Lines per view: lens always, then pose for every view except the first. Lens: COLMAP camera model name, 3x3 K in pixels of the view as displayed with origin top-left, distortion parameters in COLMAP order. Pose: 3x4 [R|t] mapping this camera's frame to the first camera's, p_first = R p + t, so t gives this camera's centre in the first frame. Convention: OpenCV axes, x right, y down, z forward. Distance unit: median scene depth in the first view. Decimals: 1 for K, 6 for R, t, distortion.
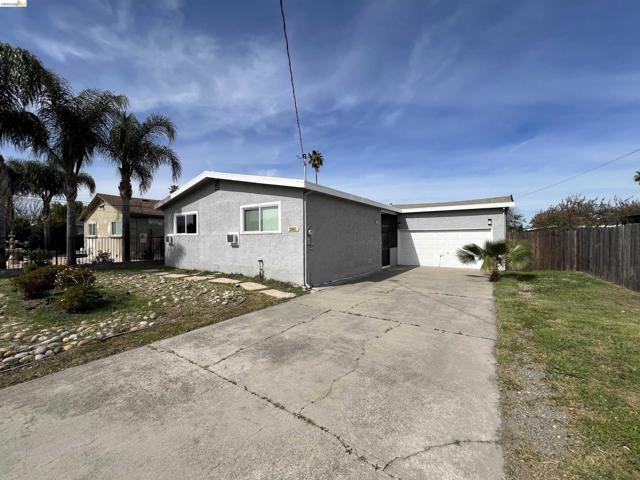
lens RADIAL K [[255.3, 0, 320.0], [0, 255.3, 240.0], [0, 0, 1]] dist [-0.001385, -0.000180]
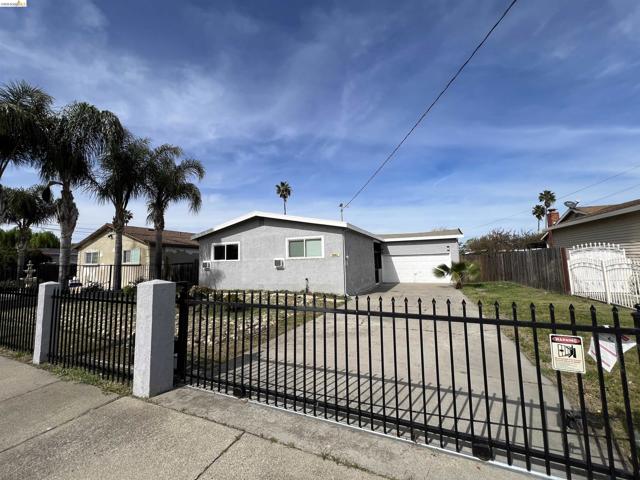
lens RADIAL K [[258.3, 0, 306.0], [0, 258.3, 232.3], [0, 0, 1]] dist [-0.000625, -0.000049]
pose [[0.984838, 0.002489, 0.173460, -0.345980], [0.019429, 0.992023, -0.124547, 0.004017], [-0.172387, 0.126029, 0.976934, -0.257942]]
